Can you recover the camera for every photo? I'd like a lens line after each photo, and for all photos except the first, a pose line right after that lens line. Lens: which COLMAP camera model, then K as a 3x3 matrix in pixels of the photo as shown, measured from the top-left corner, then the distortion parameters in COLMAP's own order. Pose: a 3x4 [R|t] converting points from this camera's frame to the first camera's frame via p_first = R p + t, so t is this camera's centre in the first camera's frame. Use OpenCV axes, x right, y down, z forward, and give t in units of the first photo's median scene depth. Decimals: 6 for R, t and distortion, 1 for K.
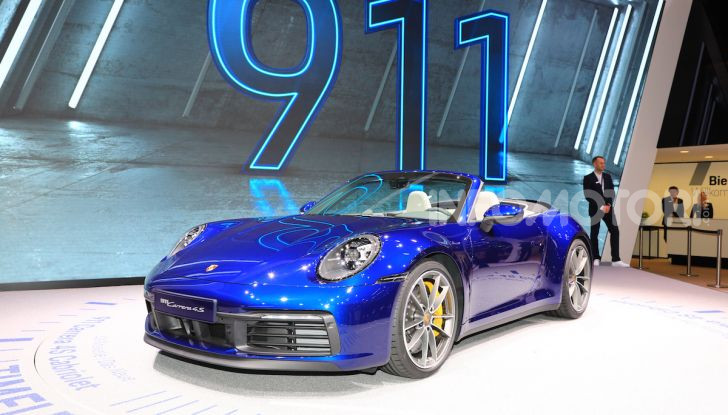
lens RADIAL K [[625.7, 0, 364.0], [0, 625.7, 207.5], [0, 0, 1]] dist [-0.056976, 0.112227]
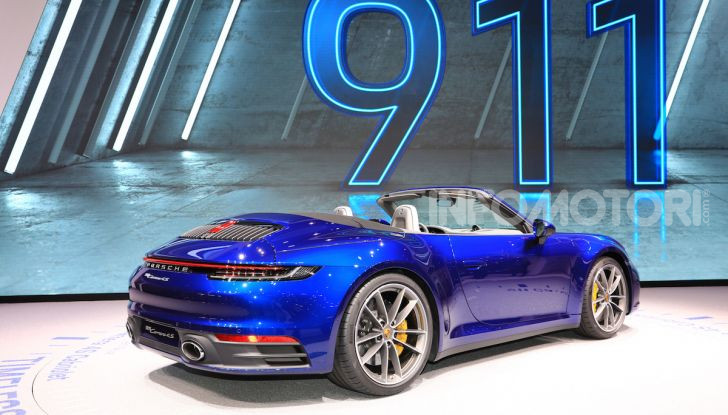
lens RADIAL K [[681.6, 0, 364.0], [0, 681.6, 207.5], [0, 0, 1]] dist [-0.030793, 0.111220]
pose [[0.912646, -0.027704, -0.407810, 0.279836], [0.022527, 0.999593, -0.017492, -0.005880], [0.408129, 0.006777, 0.912899, -0.001485]]
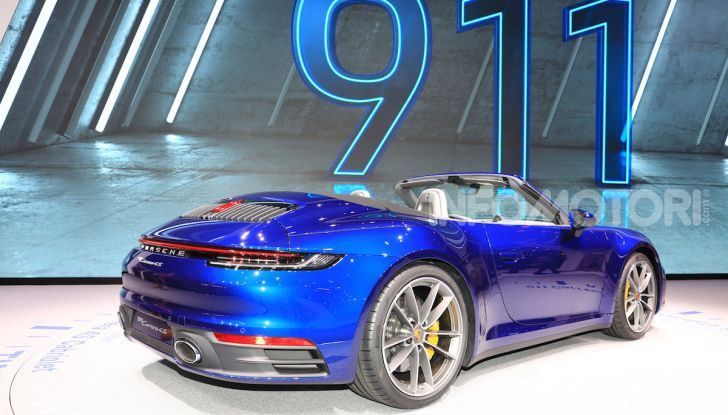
lens RADIAL K [[552.9, 0, 338.1], [0, 552.9, 213.8], [0, 0, 1]] dist [-0.069694, 0.071849]
pose [[0.937296, 0.000641, -0.348533, 0.132099], [-0.002781, 0.999980, -0.005641, 0.006437], [0.348522, 0.006257, 0.937280, 0.152970]]
